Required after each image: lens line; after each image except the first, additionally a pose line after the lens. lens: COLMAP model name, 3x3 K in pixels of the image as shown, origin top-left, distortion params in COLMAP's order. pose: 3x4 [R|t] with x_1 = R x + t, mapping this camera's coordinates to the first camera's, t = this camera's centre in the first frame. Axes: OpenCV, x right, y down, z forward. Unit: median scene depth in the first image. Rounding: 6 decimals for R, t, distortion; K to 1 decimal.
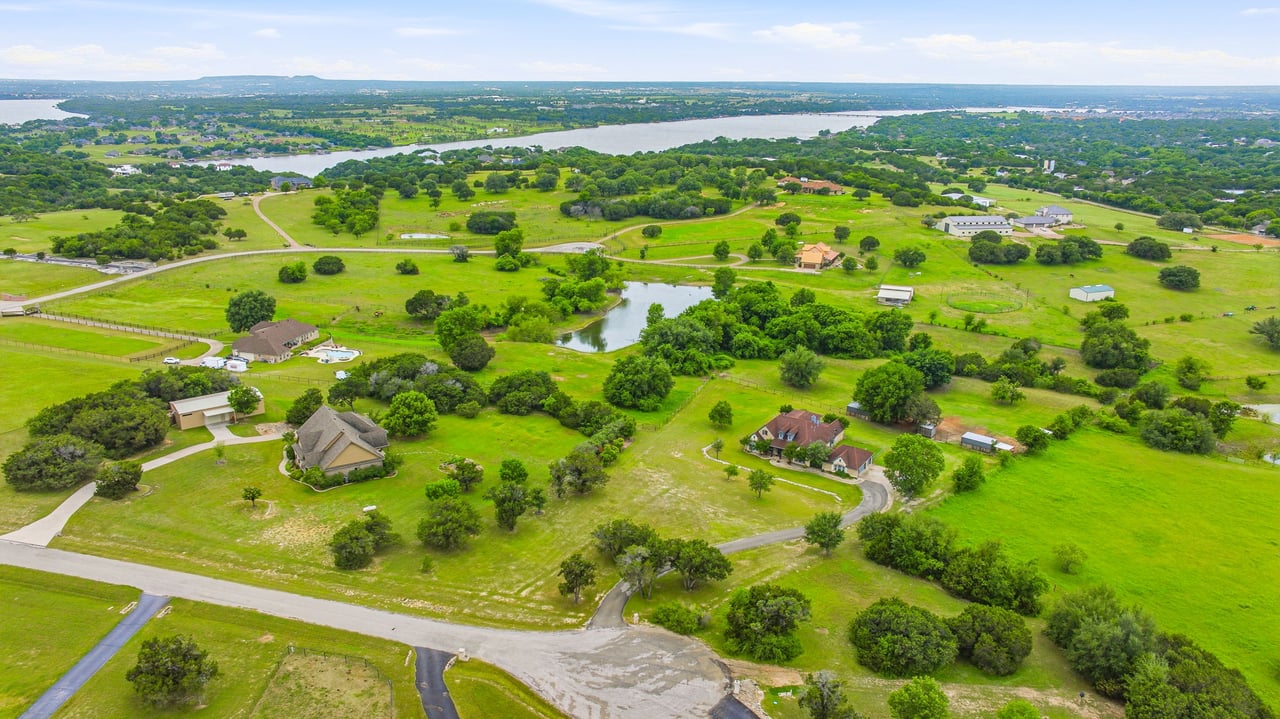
lens RADIAL K [[904.9, 0, 640.0], [0, 904.9, 359.5], [0, 0, 1]] dist [-0.040794, 0.040027]
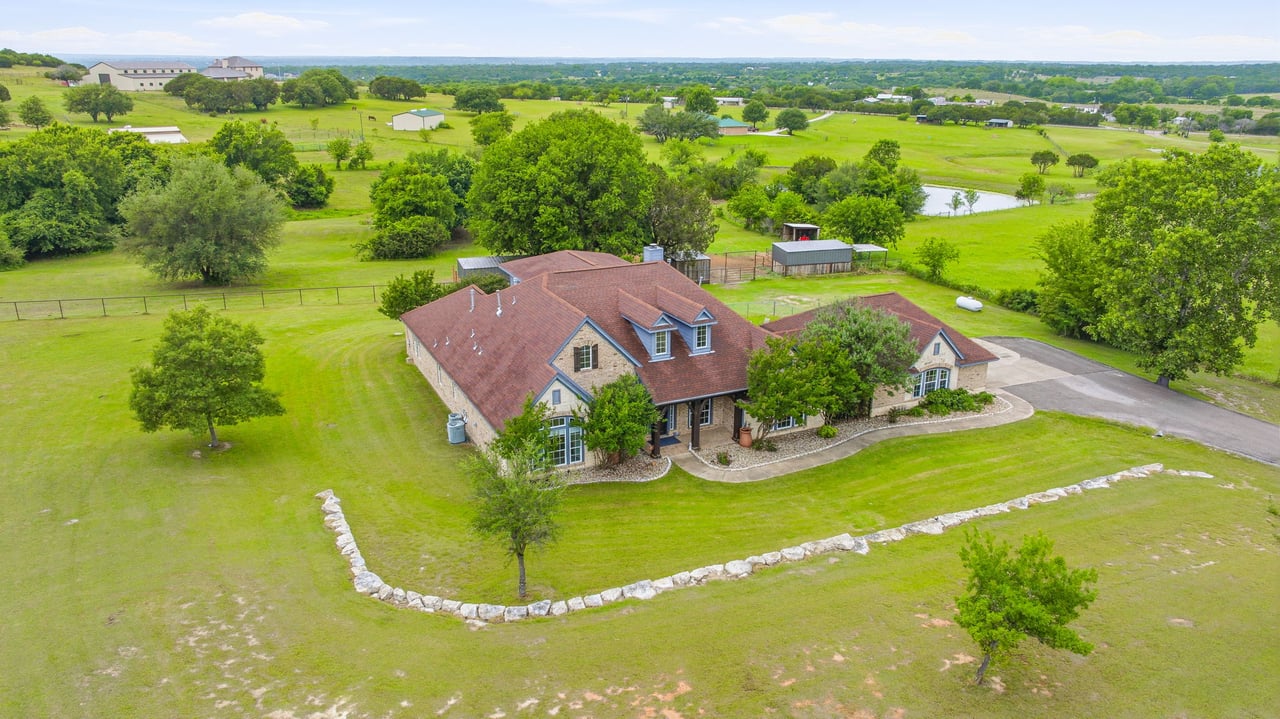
lens RADIAL K [[904.9, 0, 640.0], [0, 904.9, 359.5], [0, 0, 1]] dist [-0.040794, 0.040027]
pose [[0.521583, -0.276514, 0.807150, -0.009592], [0.253920, 0.953467, 0.162555, 0.035023], [-0.814540, 0.120166, 0.567525, 0.587474]]
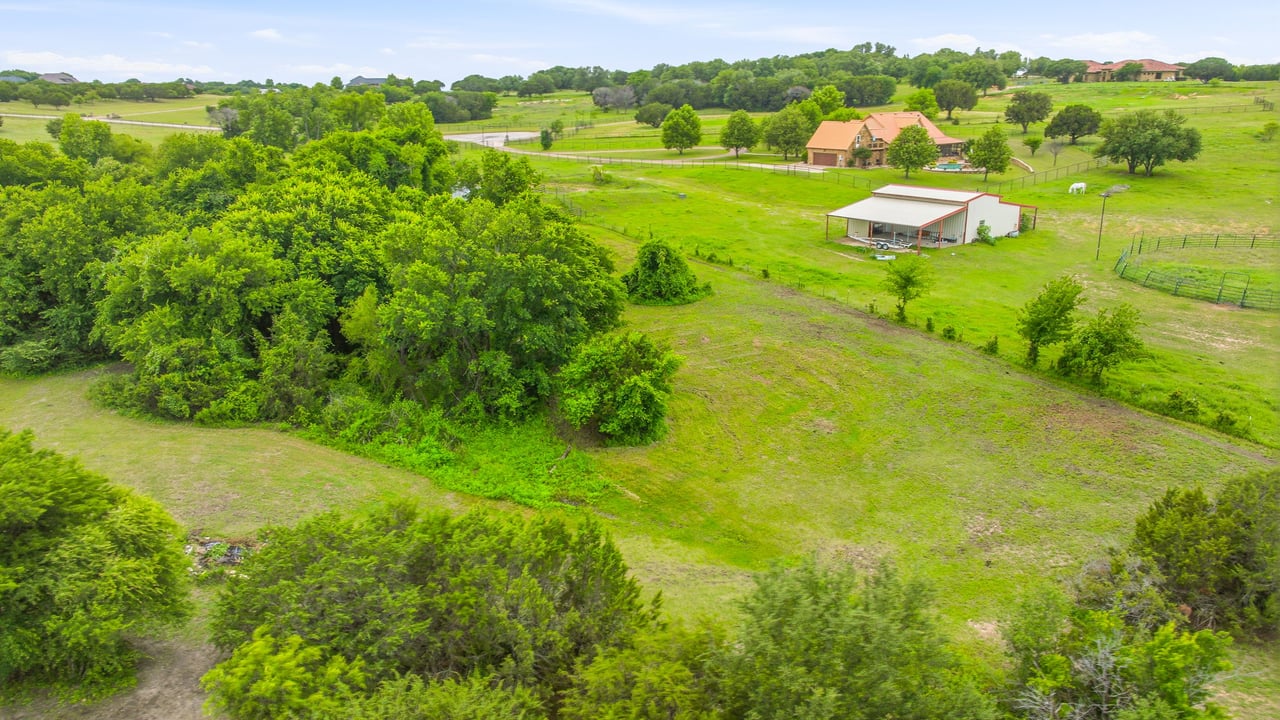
lens RADIAL K [[901.8, 0, 640.0], [0, 901.8, 360.0], [0, 0, 1]] dist [-0.017608, -0.005466]
pose [[0.867349, 0.130285, -0.480344, 0.397580], [-0.133094, 0.990697, 0.028383, -0.029618], [0.479574, 0.039313, 0.876621, 0.830241]]
